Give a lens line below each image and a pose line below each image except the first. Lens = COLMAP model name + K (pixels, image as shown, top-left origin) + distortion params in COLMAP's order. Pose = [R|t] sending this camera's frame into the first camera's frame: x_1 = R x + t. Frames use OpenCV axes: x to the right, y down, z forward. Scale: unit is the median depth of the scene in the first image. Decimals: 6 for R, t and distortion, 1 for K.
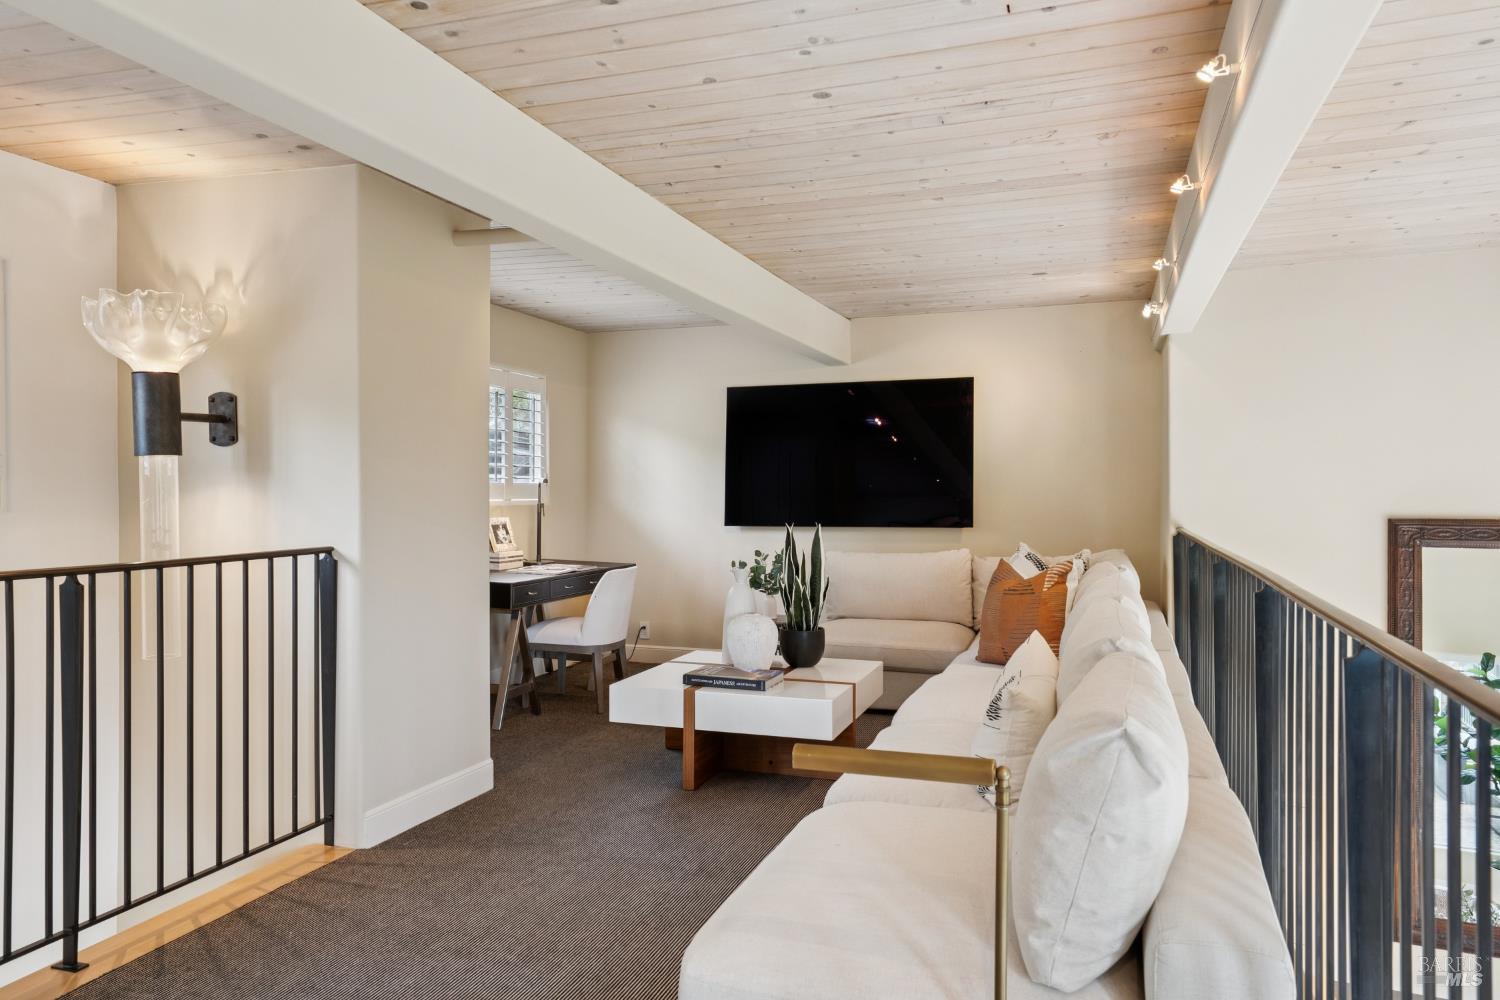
lens RADIAL K [[1003.8, 0, 748.7], [0, 1003.8, 492.6], [0, 0, 1]] dist [0.039489, -0.001047]
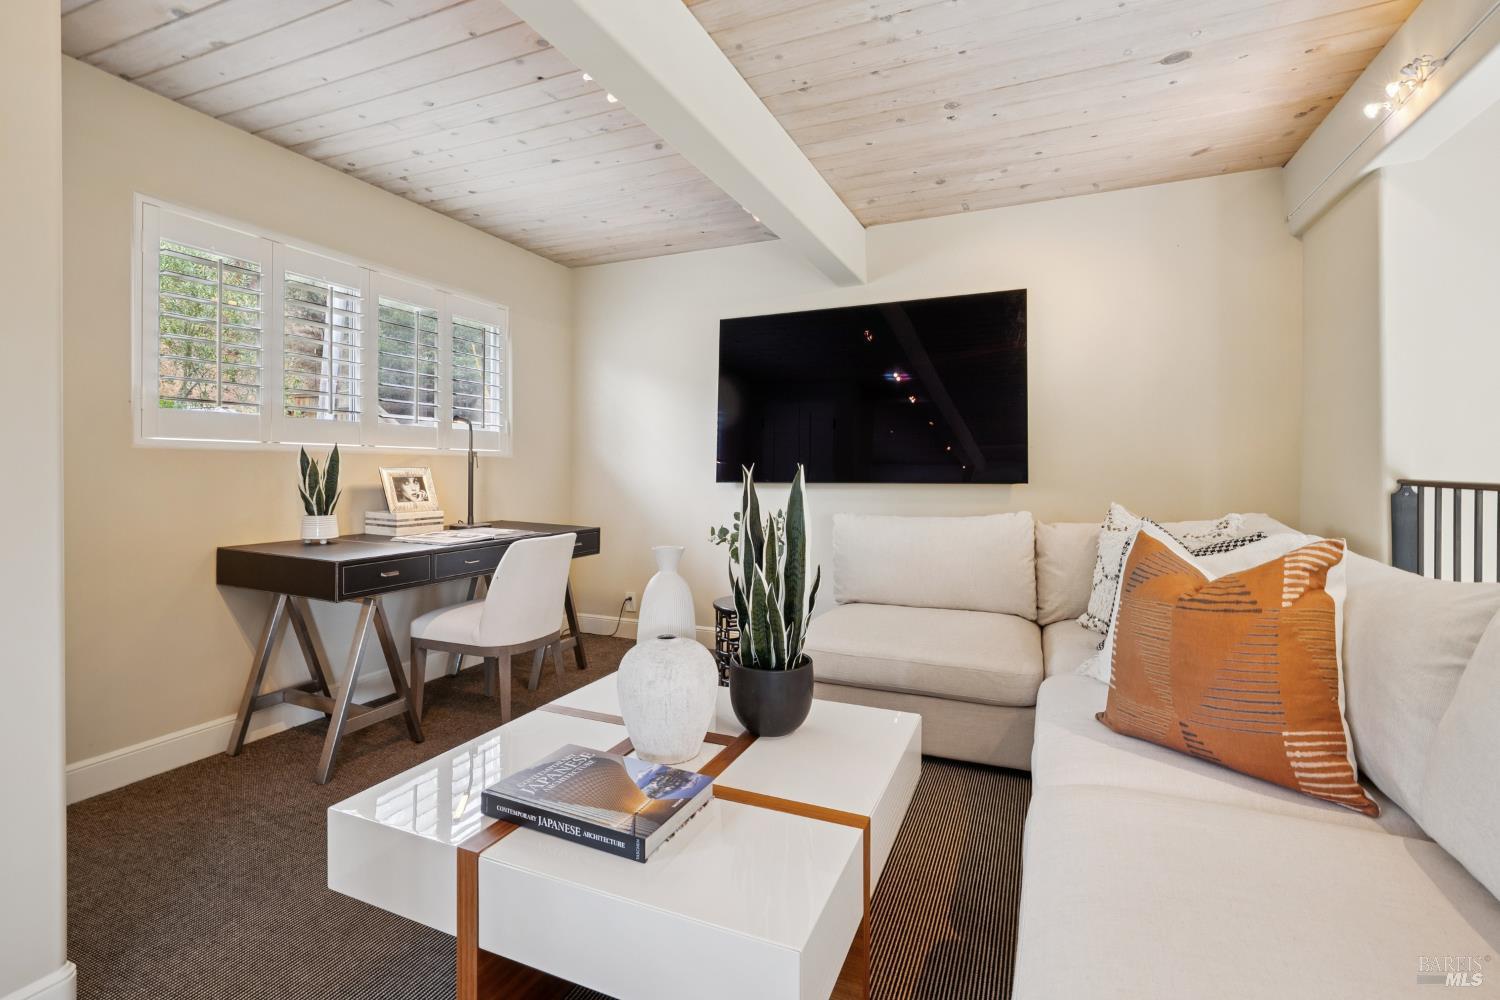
lens RADIAL K [[663.6, 0, 753.3], [0, 663.6, 462.2], [0, 0, 1]] dist [-0.003983, 0.000323]
pose [[0.997212, -0.000036, -0.074624, 0.056145], [-0.000935, 0.999915, -0.012975, 0.026977], [0.074619, 0.013008, 0.997127, 0.514783]]
